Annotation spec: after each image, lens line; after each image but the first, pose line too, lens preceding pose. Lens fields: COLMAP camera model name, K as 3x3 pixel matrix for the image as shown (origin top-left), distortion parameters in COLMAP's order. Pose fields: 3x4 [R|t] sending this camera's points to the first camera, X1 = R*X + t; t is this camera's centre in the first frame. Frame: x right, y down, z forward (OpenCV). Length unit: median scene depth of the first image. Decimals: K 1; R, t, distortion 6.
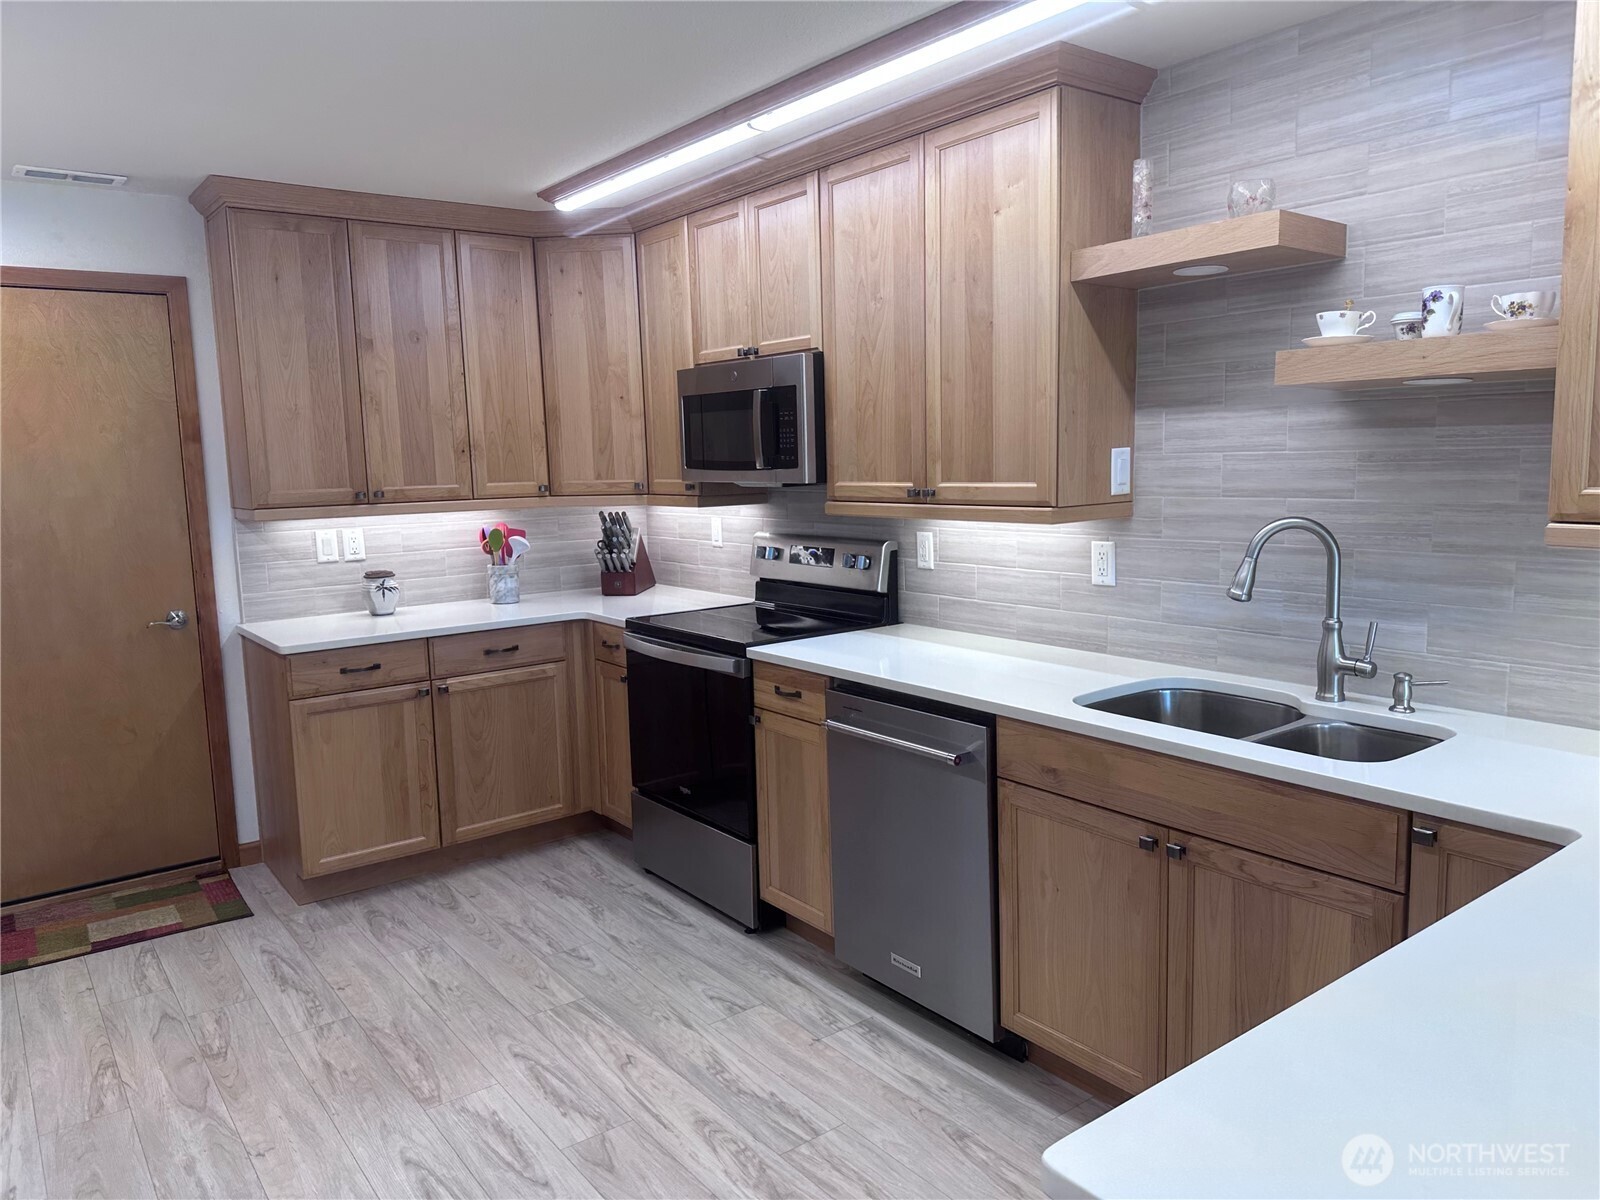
lens RADIAL K [[1117.7, 0, 800.0], [0, 1117.7, 600.0], [0, 0, 1]] dist [0.001521, 0.000301]
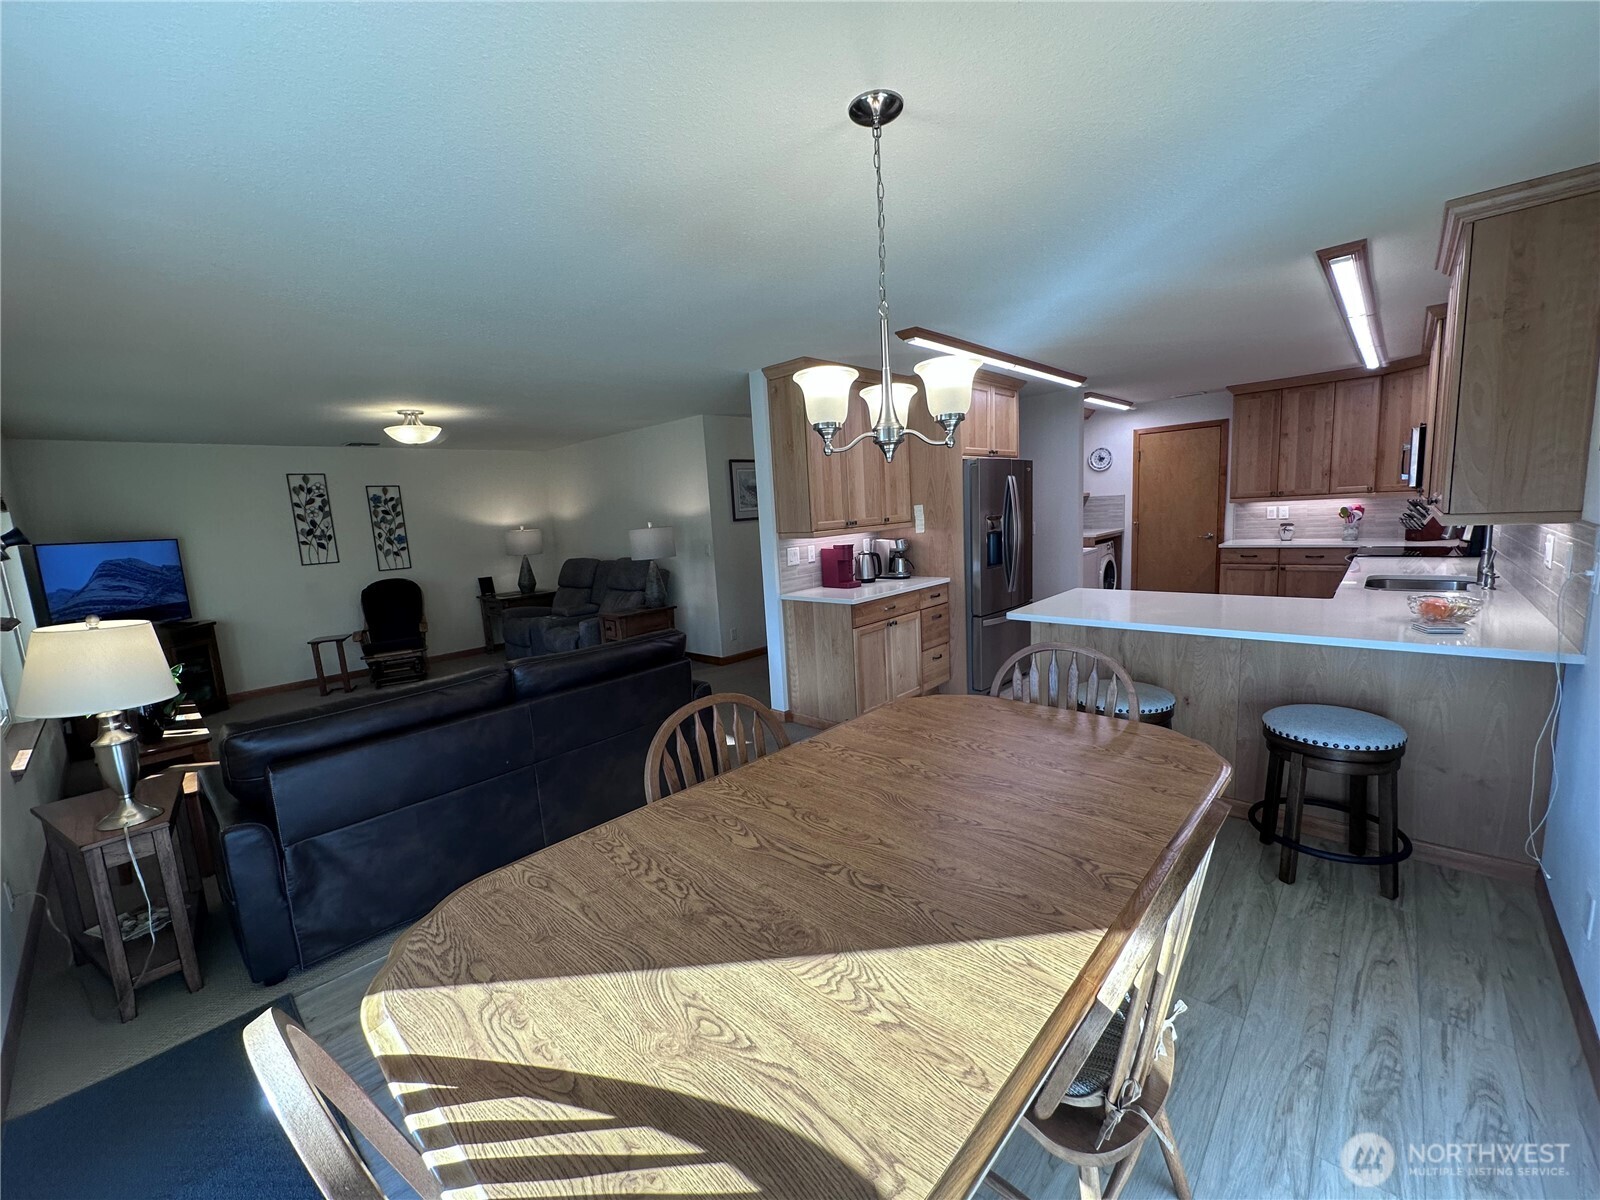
lens RADIAL K [[638.4, 0, 800.0], [0, 638.4, 600.0], [0, 0, 1]] dist [0.003581, 0.000406]
pose [[0.170875, 0.153403, -0.973278, 0.936532], [-0.075497, 0.986940, 0.142302, 0.024791], [0.982396, 0.049164, 0.180225, -0.365839]]
